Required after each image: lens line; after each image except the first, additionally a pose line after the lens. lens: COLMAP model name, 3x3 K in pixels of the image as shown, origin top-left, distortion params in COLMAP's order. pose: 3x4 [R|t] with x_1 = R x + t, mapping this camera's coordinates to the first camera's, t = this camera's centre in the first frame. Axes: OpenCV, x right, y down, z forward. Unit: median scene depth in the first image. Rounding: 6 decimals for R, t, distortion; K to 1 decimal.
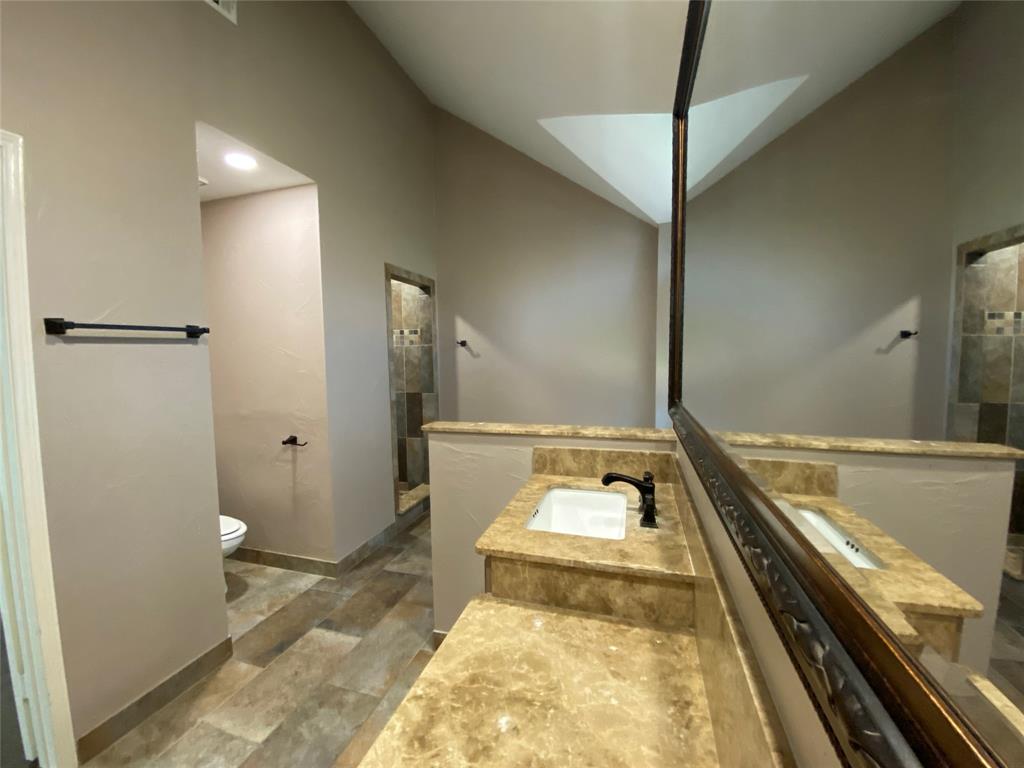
lens RADIAL K [[410.6, 0, 512.0], [0, 410.6, 384.0], [0, 0, 1]] dist [0.023354, -0.022469]
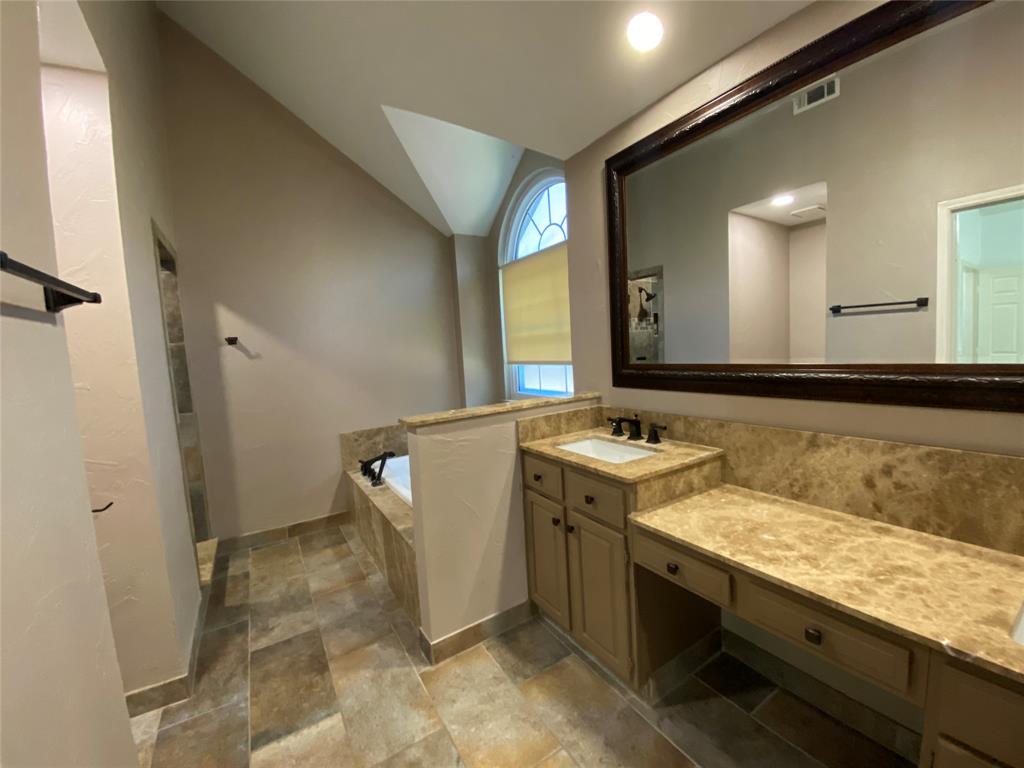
lens RADIAL K [[410.6, 0, 512.0], [0, 410.6, 384.0], [0, 0, 1]] dist [0.023354, -0.022469]
pose [[0.661736, -0.089407, 0.744387, -0.818887], [0.100350, 0.994493, 0.030239, 0.019688], [-0.742991, 0.054689, 0.667063, 0.266566]]
